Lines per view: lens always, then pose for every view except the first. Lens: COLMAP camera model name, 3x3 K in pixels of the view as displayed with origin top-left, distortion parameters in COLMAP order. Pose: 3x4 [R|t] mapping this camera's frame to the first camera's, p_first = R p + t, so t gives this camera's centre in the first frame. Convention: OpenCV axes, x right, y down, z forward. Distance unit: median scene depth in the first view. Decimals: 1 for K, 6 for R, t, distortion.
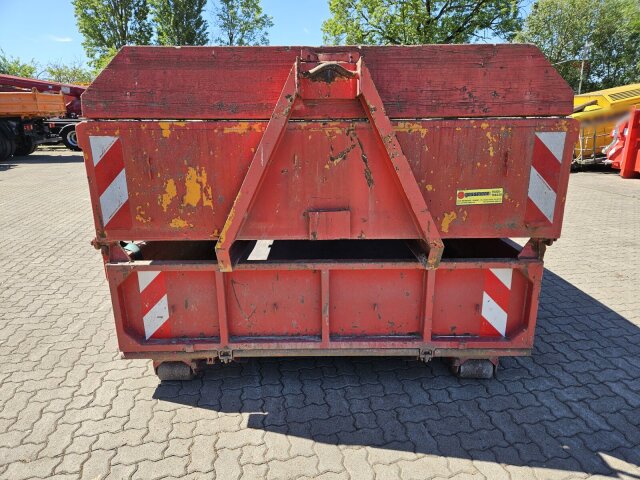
lens RADIAL K [[425.5, 0, 316.3], [0, 425.5, 241.8], [0, 0, 1]] dist [0.066821, -0.053577]
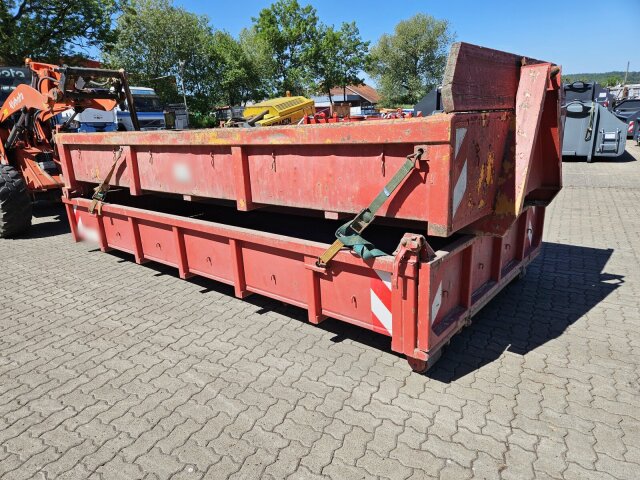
lens RADIAL K [[425.5, 0, 316.3], [0, 425.5, 241.8], [0, 0, 1]] dist [0.066821, -0.053577]
pose [[0.643273, -0.229428, 0.730454, -0.434853], [0.246585, 0.965295, 0.086035, -0.046841], [-0.724842, 0.124775, 0.677521, 0.166352]]
